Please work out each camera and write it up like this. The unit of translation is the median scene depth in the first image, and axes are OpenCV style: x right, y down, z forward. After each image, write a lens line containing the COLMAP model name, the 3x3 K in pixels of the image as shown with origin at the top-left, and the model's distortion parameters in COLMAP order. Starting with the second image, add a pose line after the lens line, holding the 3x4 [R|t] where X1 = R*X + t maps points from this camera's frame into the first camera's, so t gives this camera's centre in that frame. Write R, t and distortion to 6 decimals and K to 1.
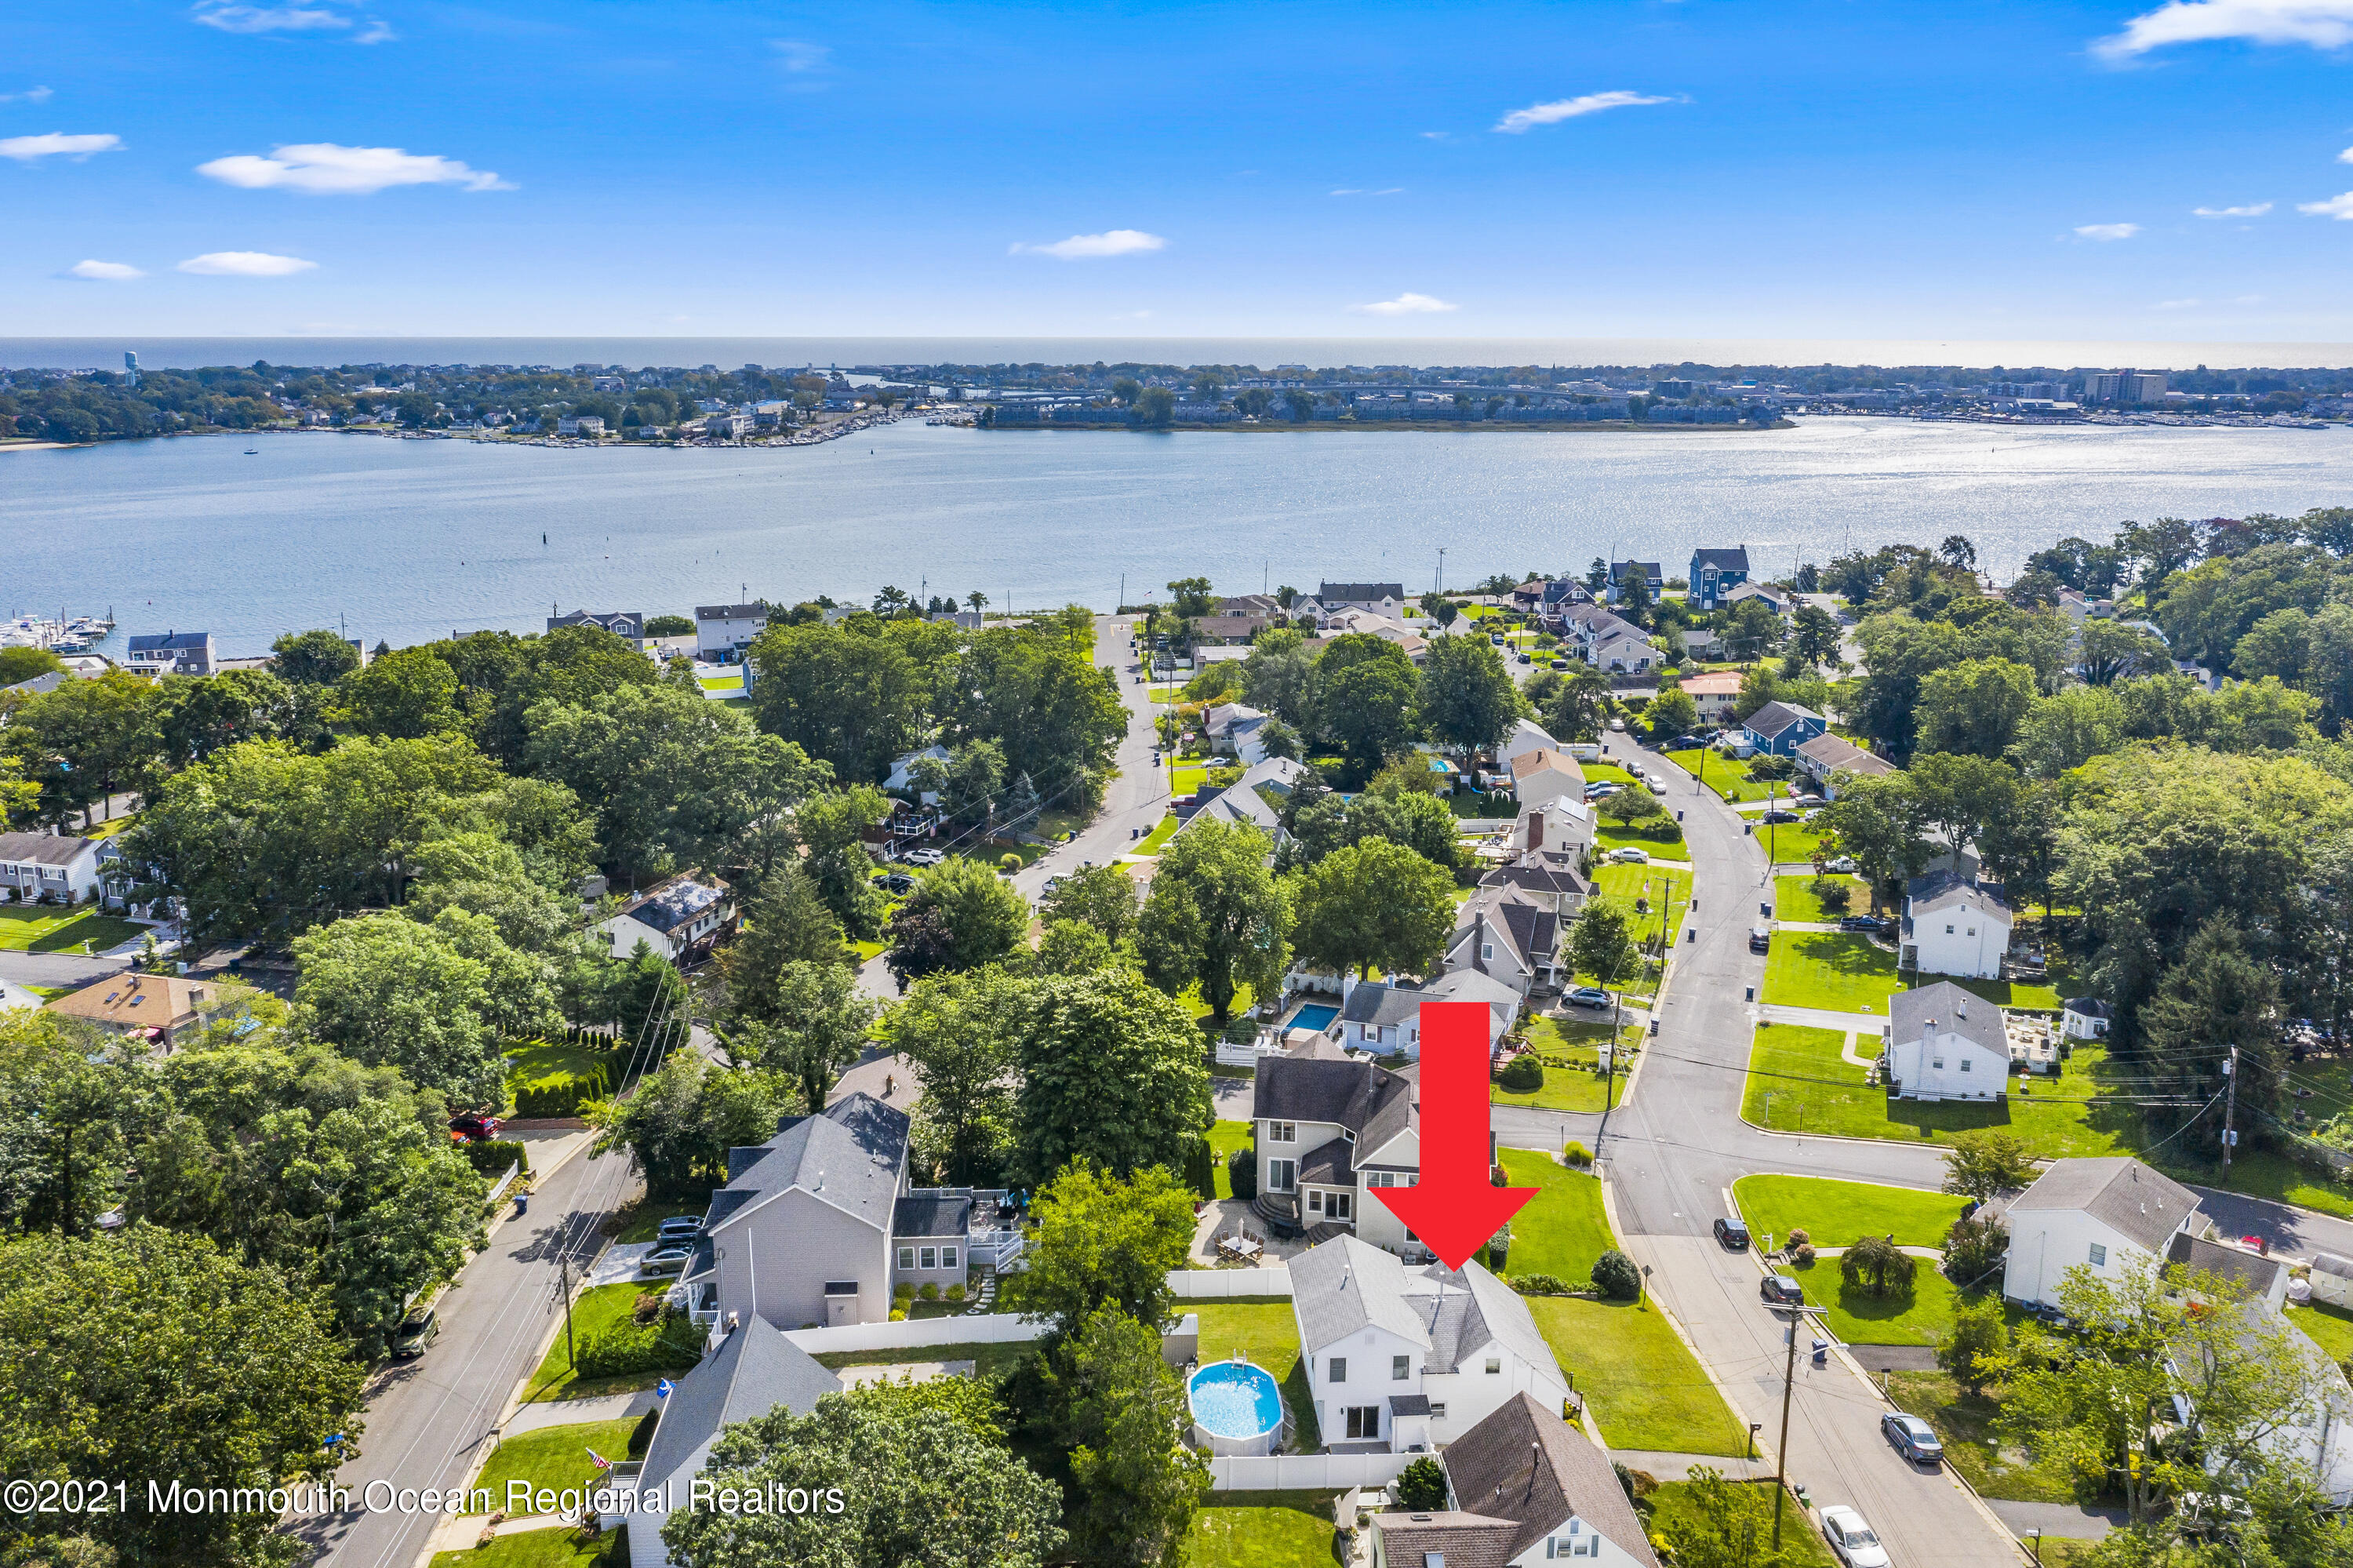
lens RADIAL K [[1829.6, 0, 1176.5], [0, 1829.6, 784.0], [0, 0, 1]] dist [-0.015753, 0.007161]
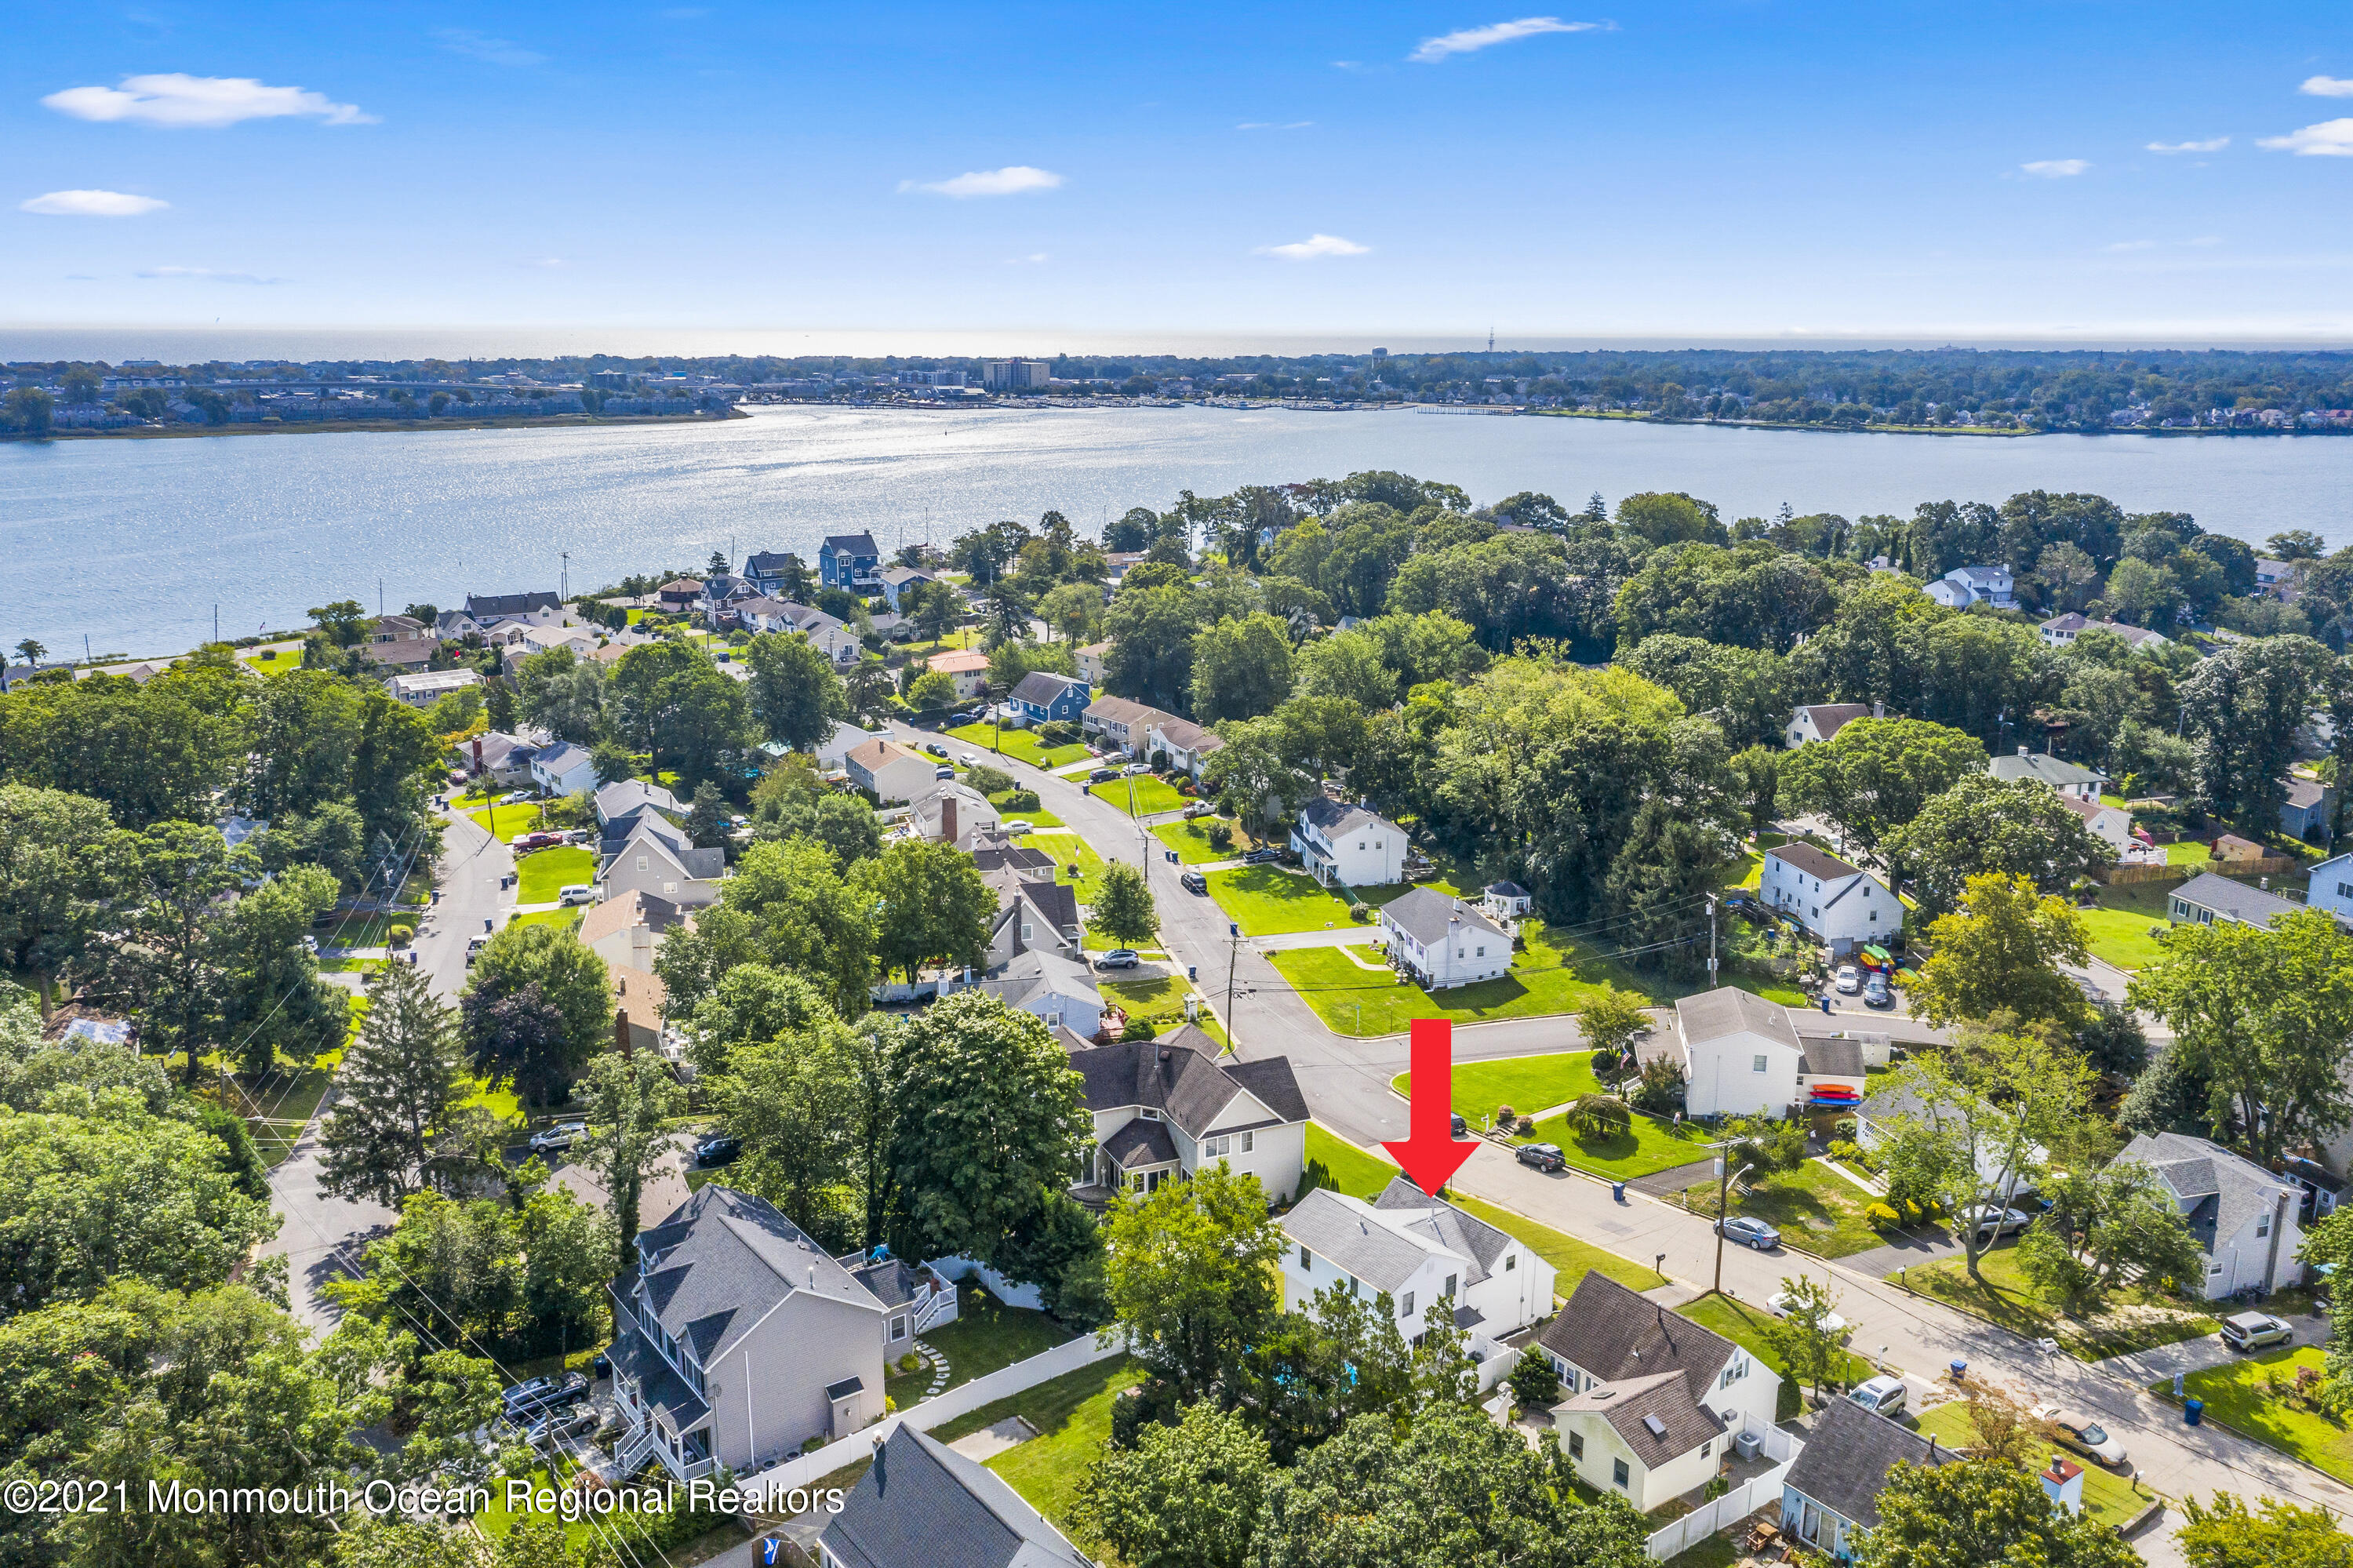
lens RADIAL K [[1829.6, 0, 1176.5], [0, 1829.6, 784.0], [0, 0, 1]] dist [-0.015753, 0.007161]
pose [[0.838973, -0.128132, 0.528872, -0.110746], [0.125871, 0.991221, 0.040471, -0.008218], [-0.529415, 0.032616, 0.847736, 0.031738]]
